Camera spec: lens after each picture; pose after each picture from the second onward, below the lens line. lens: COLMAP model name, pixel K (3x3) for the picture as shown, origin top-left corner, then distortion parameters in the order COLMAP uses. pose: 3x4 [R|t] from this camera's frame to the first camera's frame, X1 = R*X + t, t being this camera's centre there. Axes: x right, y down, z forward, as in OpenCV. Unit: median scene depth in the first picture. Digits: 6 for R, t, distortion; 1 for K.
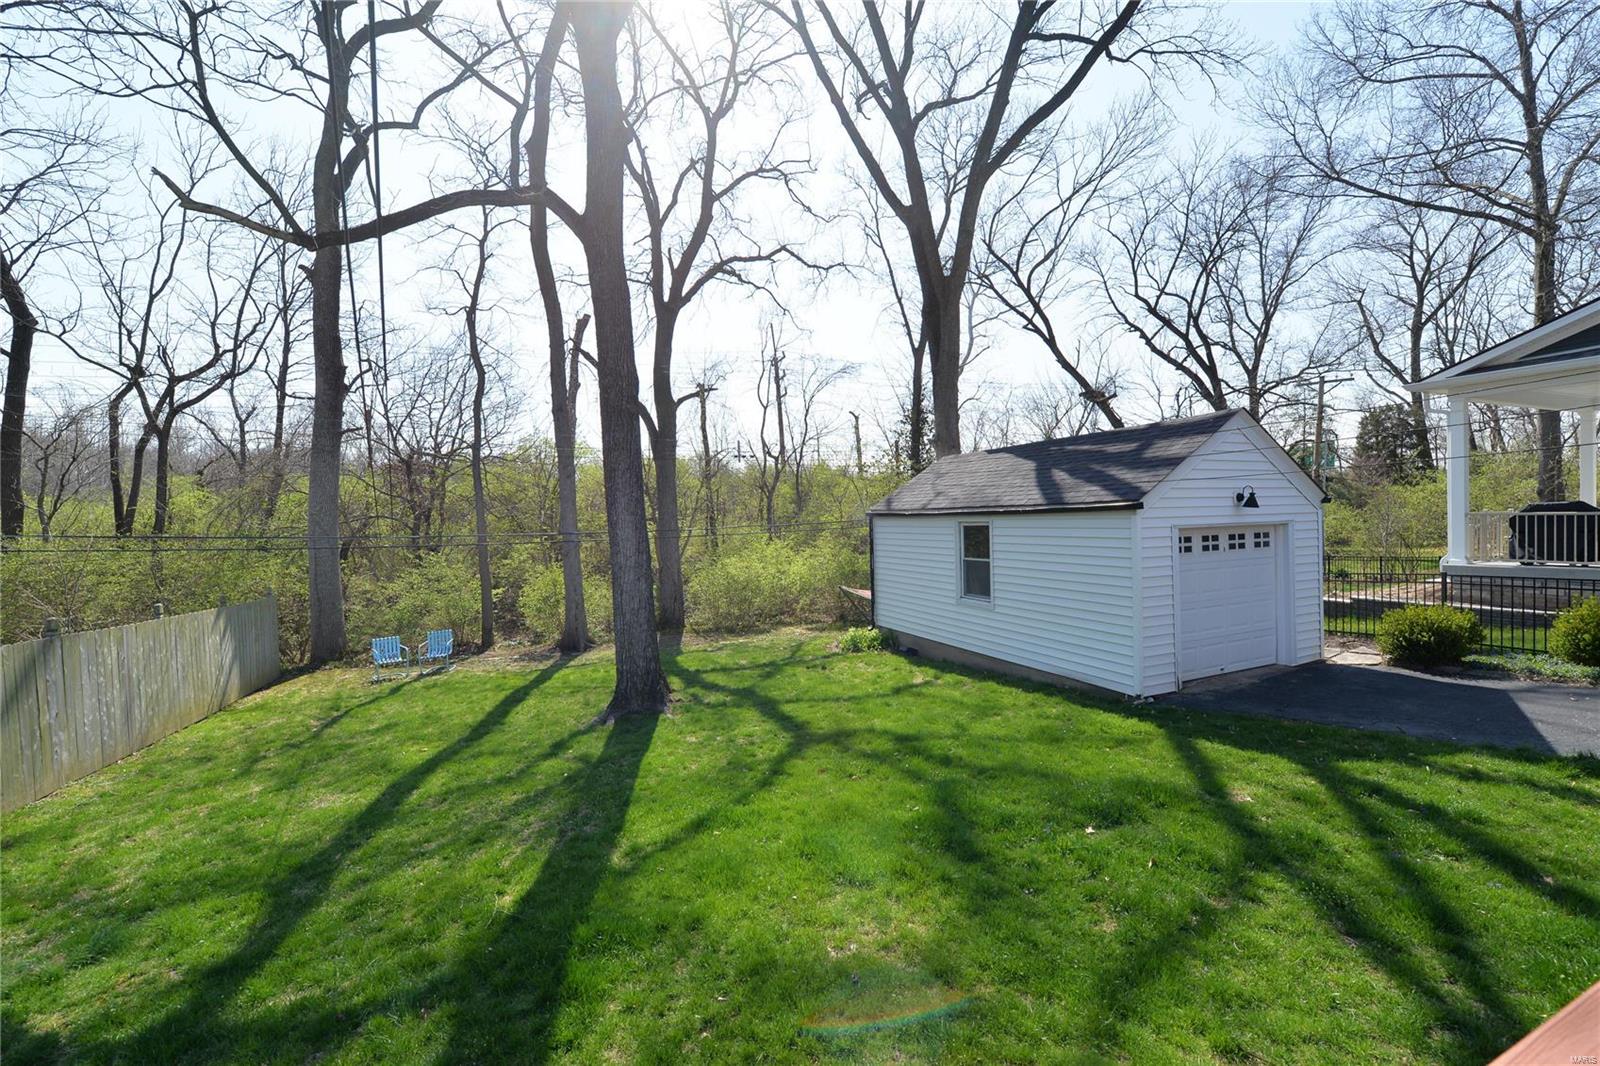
lens RADIAL K [[640.1, 0, 794.8], [0, 640.1, 529.1], [0, 0, 1]] dist [0.000877, -0.000040]
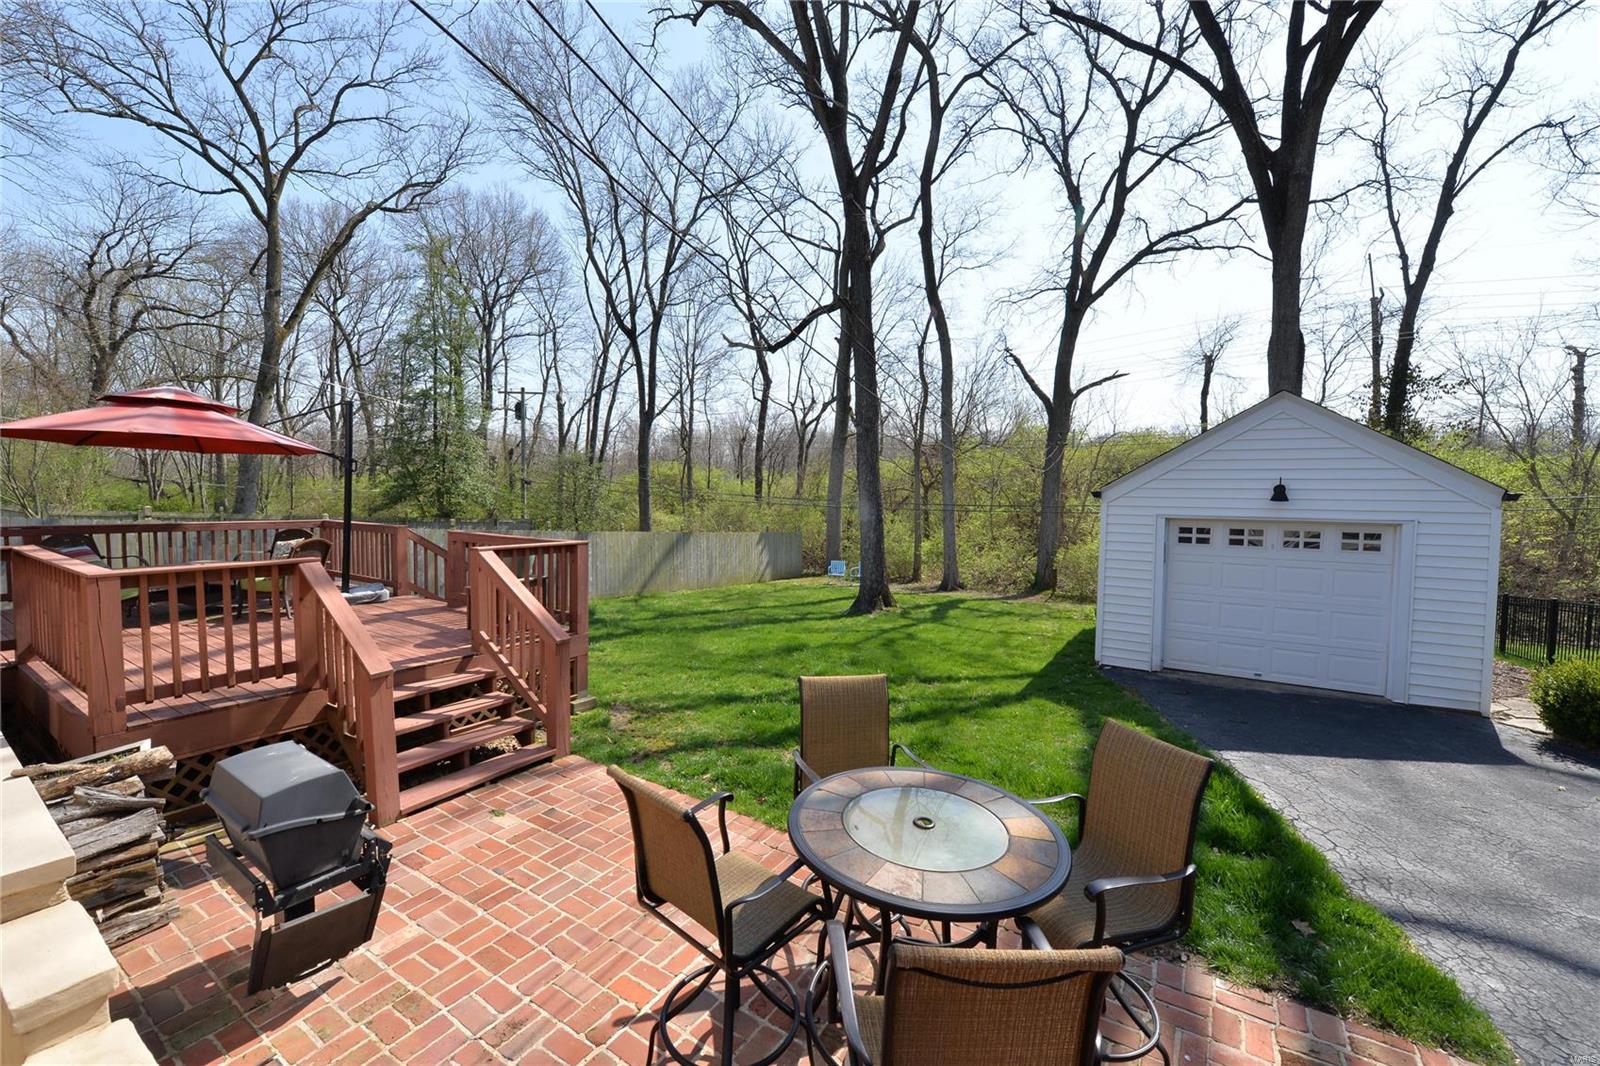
lens RADIAL K [[648.1, 0, 798.3], [0, 648.1, 521.7], [0, 0, 1]] dist [-0.001689, -0.000148]
pose [[0.559296, 0.062168, -0.826634, 1.046732], [-0.035317, 0.998066, 0.051165, -0.026405], [0.828215, 0.000578, 0.560410, -0.091689]]
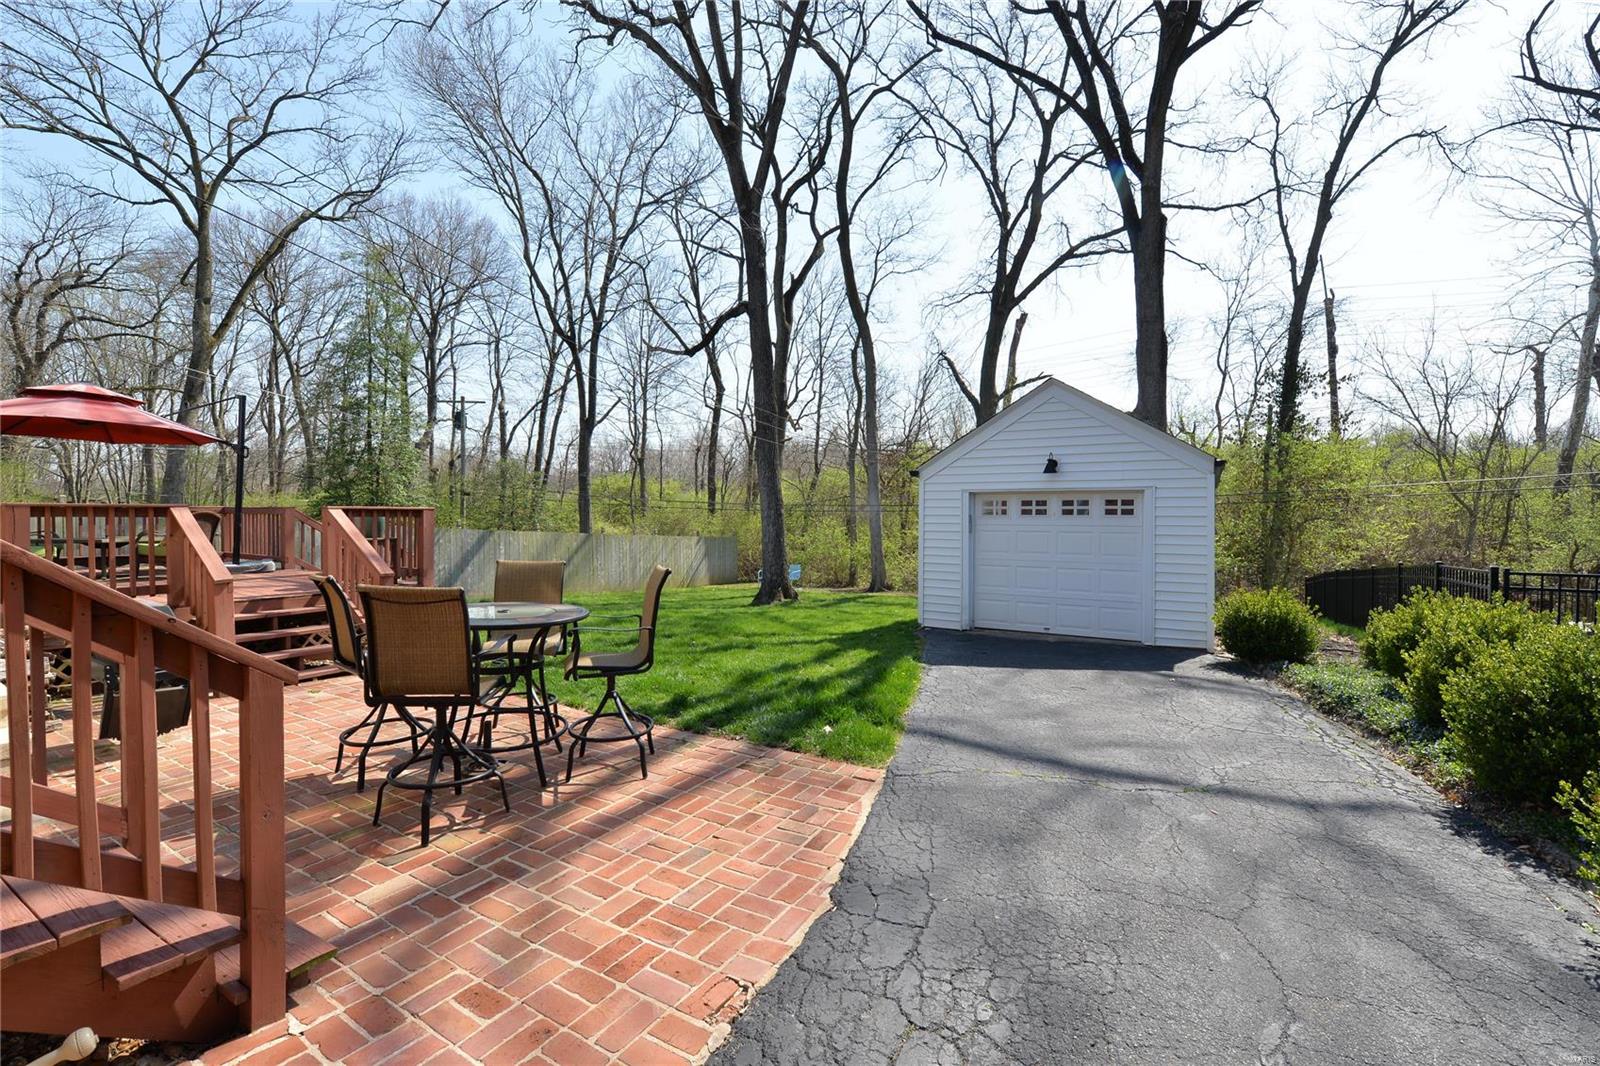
lens RADIAL K [[712.5, 0, 801.3], [0, 712.5, 520.0], [0, 0, 1]] dist [-0.000039, -0.000621]
pose [[0.565603, 0.025270, -0.824290, 1.388253], [-0.025568, 0.999587, 0.013100, 0.036395], [0.824281, 0.013666, 0.566016, -0.007832]]
